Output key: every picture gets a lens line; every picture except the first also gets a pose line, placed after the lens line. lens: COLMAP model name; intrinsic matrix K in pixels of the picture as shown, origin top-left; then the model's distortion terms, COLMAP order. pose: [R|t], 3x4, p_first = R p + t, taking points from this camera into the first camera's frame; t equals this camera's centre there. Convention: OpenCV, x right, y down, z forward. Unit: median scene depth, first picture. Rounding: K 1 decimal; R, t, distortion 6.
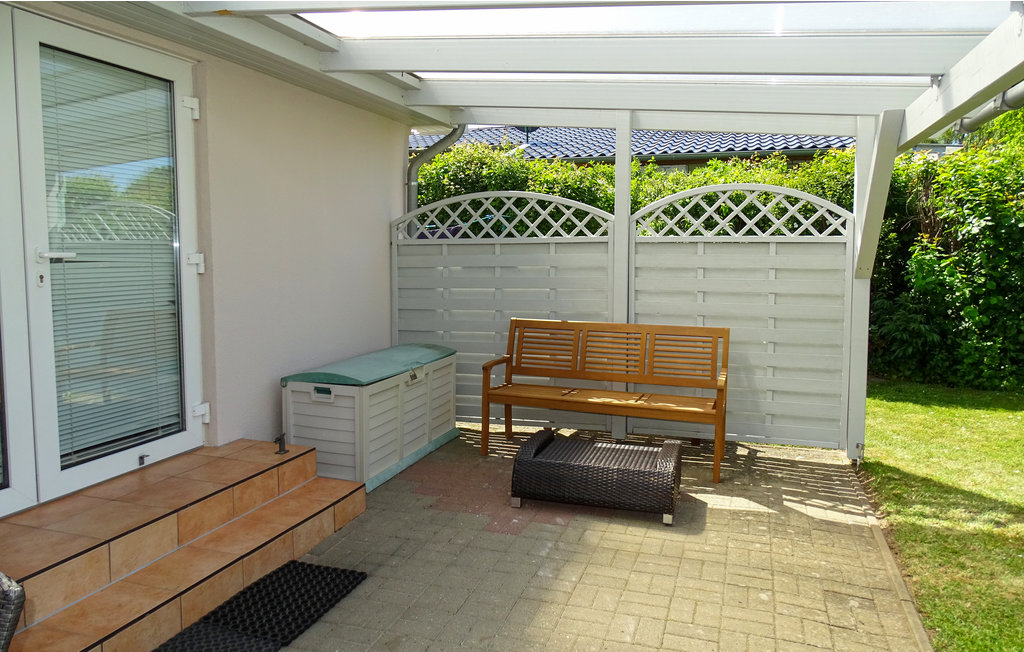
lens RADIAL K [[775.3, 0, 510.8], [0, 775.3, 314.0], [0, 0, 1]] dist [-0.001852, -0.001101]
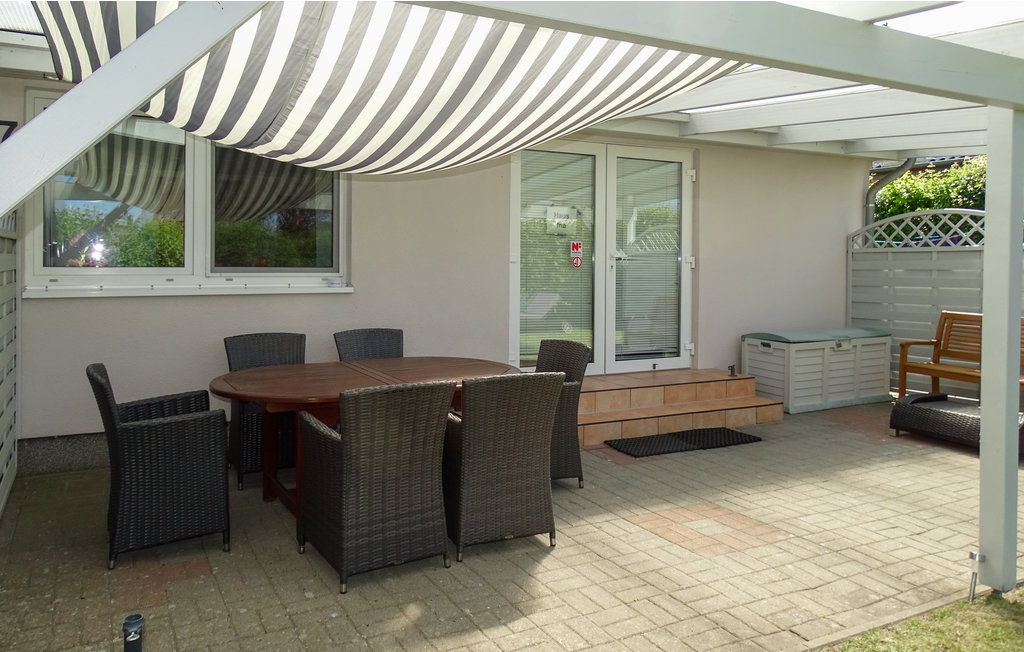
lens RADIAL K [[775.3, 0, 510.8], [0, 775.3, 314.0], [0, 0, 1]] dist [-0.001852, -0.001101]
pose [[0.762786, 0.047297, -0.644920, 0.287443], [-0.056657, 0.998374, 0.006207, 0.043414], [0.644165, 0.031804, 0.764225, -0.411008]]
